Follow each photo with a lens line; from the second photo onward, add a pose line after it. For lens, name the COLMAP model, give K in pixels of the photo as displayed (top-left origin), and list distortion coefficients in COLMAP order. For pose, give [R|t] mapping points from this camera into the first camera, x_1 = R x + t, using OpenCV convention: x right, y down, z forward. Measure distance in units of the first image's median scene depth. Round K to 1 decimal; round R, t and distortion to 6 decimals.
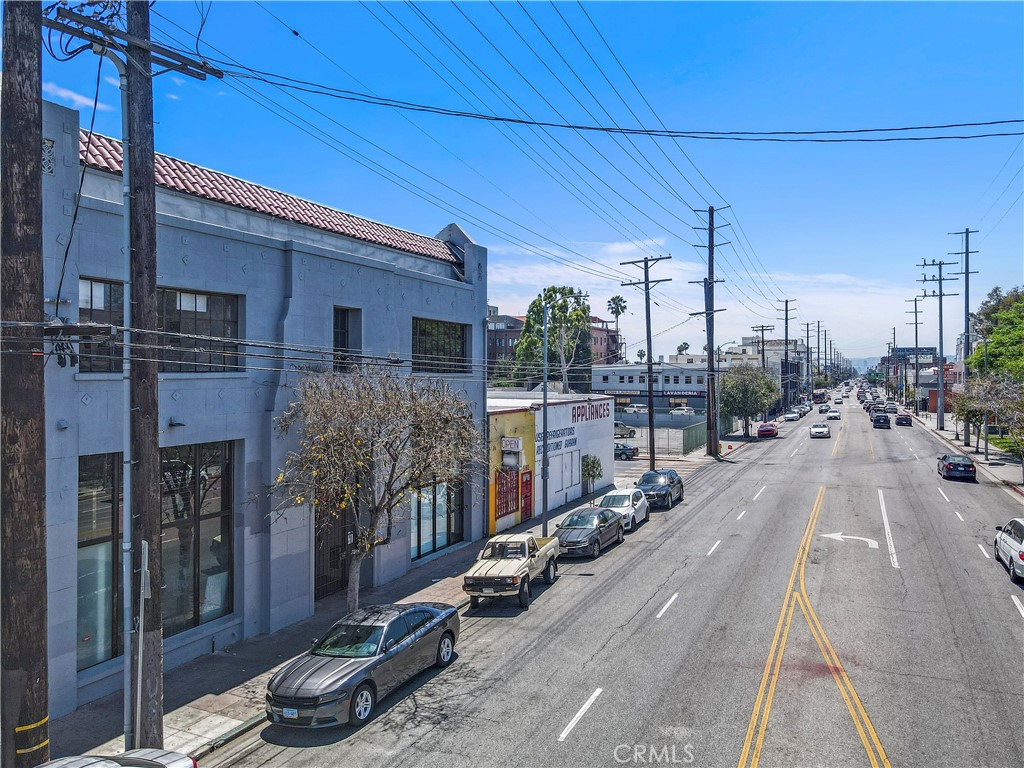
lens RADIAL K [[763.1, 0, 515.1], [0, 763.1, 380.2], [0, 0, 1]] dist [-0.024888, 0.003142]
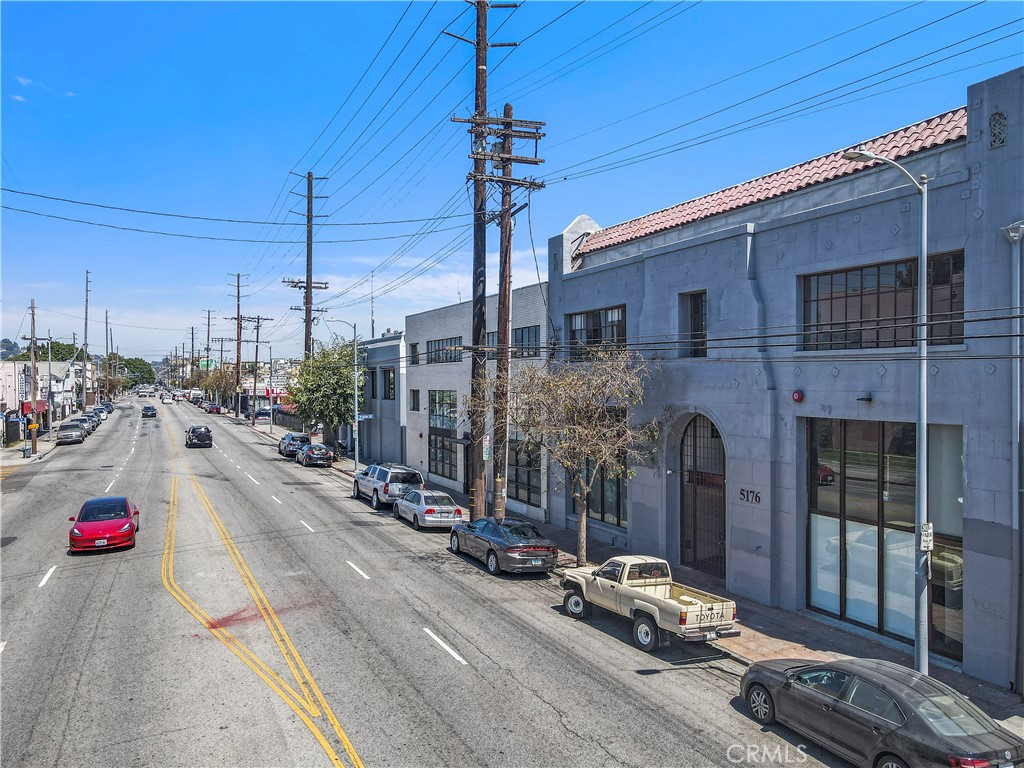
lens RADIAL K [[736.3, 0, 512.0], [0, 736.3, 384.0], [0, 0, 1]] dist [-0.002167, -0.001637]
pose [[-0.637518, 0.012323, -0.770337, 0.810266], [0.004015, 0.999912, 0.012672, 0.016909], [0.770425, 0.004985, -0.637511, 1.685646]]
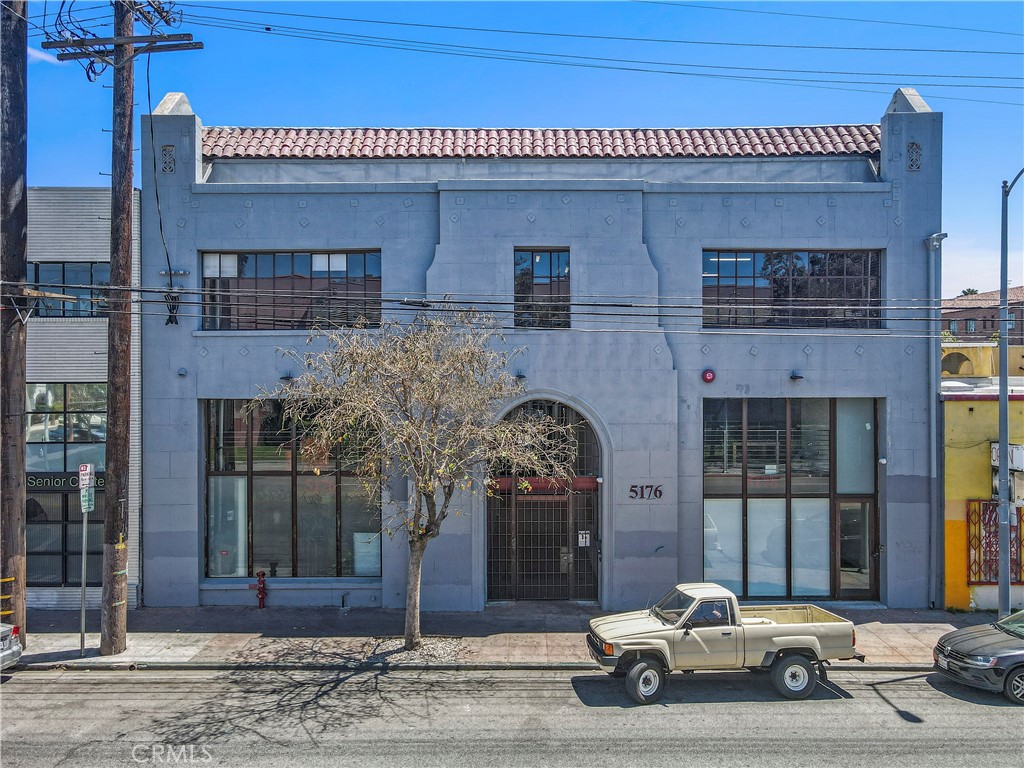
lens RADIAL K [[736.3, 0, 512.0], [0, 736.3, 384.0], [0, 0, 1]] dist [-0.002167, -0.001637]
pose [[0.411850, 0.008694, -0.911210, 0.554600], [-0.005784, 0.999959, 0.006927, 0.051507], [0.911233, 0.002418, 0.411883, 0.756151]]
